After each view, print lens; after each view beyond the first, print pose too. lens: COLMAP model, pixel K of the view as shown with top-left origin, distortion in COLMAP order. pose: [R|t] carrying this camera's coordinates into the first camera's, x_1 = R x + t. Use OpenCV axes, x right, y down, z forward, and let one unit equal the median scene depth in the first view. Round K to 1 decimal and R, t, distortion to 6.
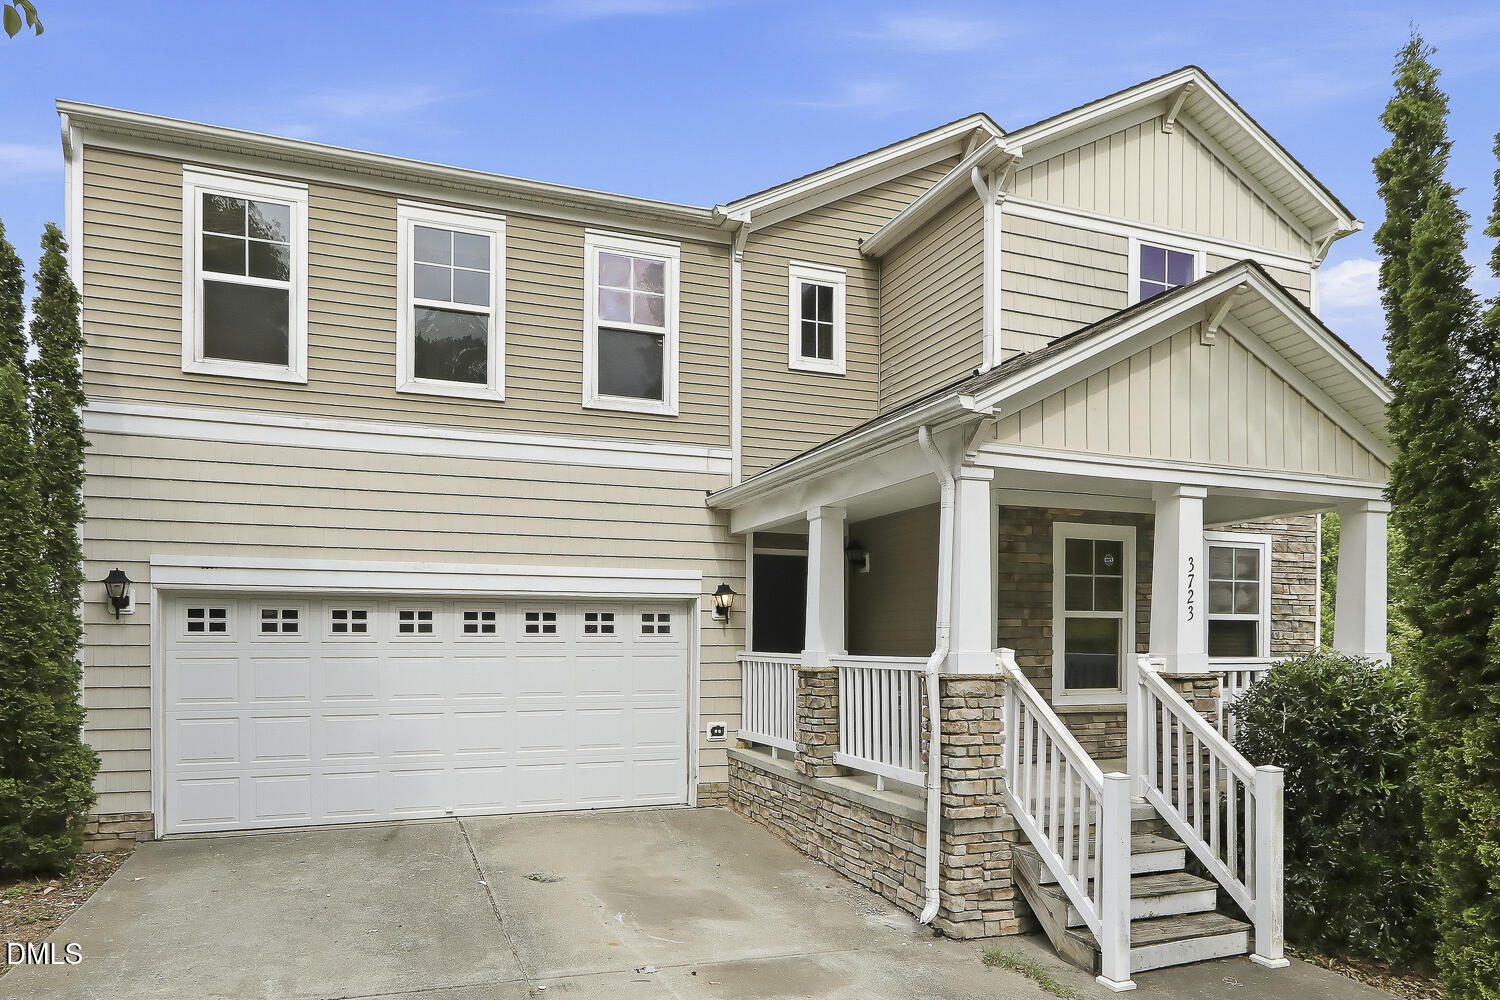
lens RADIAL K [[918.9, 0, 707.1], [0, 918.9, 651.6], [0, 0, 1]] dist [0.006895, 0.002395]
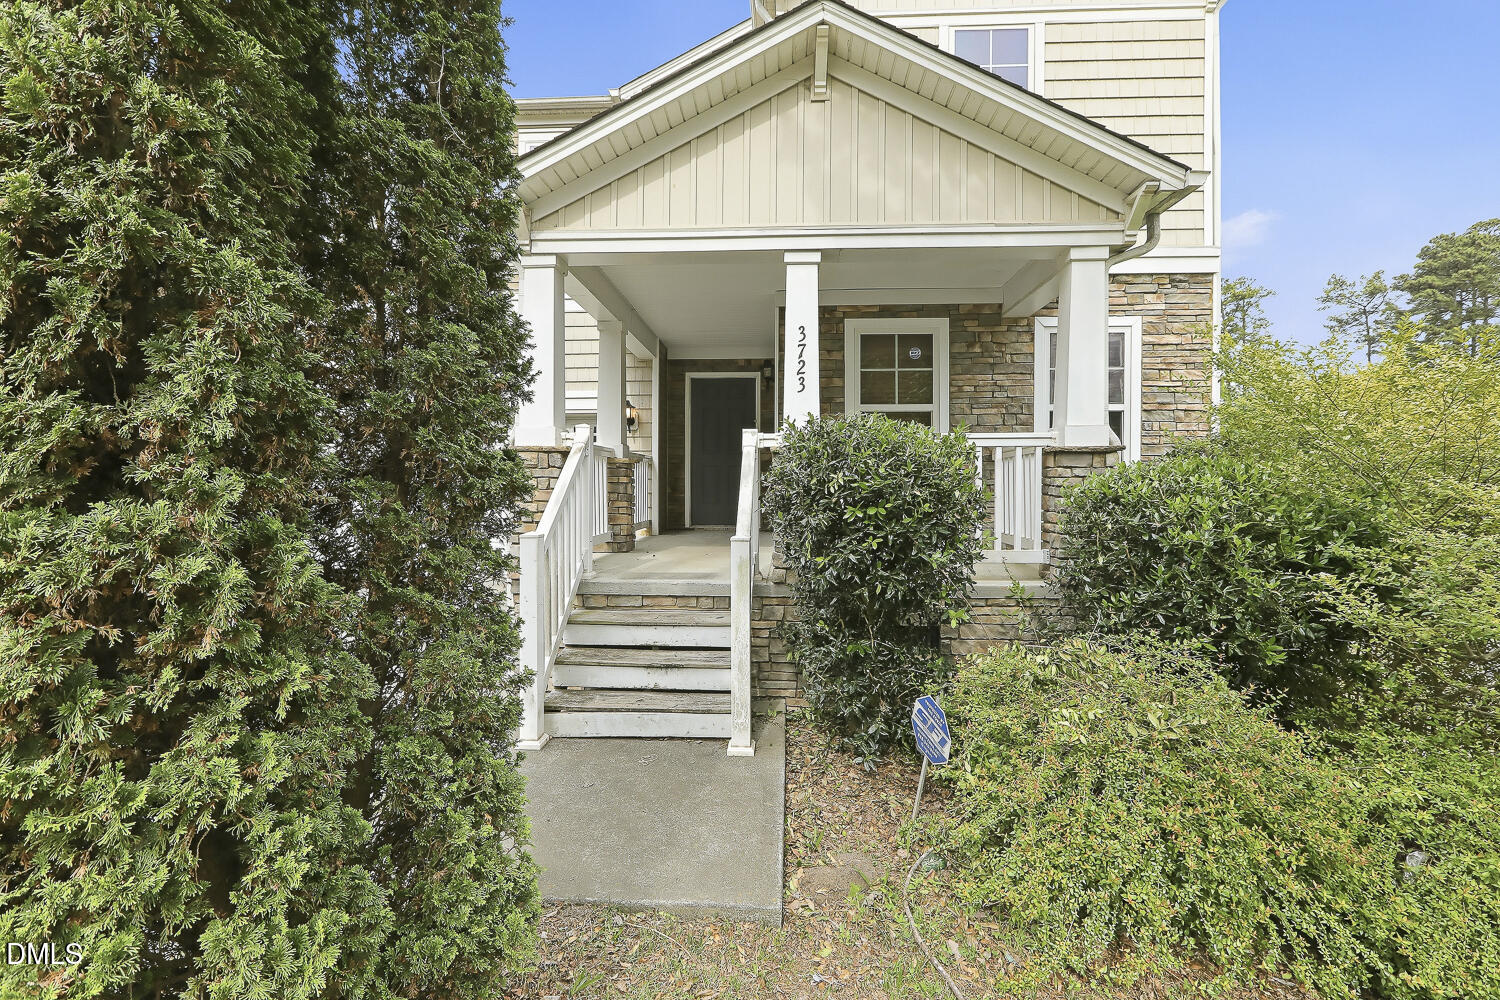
lens RADIAL K [[681.2, 0, 736.2], [0, 681.2, 493.9], [0, 0, 1]] dist [-0.003544, -0.000306]
pose [[0.917709, 0.004245, -0.397230, 0.558352], [-0.002431, 0.999984, 0.005069, 0.050927], [0.397245, -0.003687, 0.917705, 0.243181]]
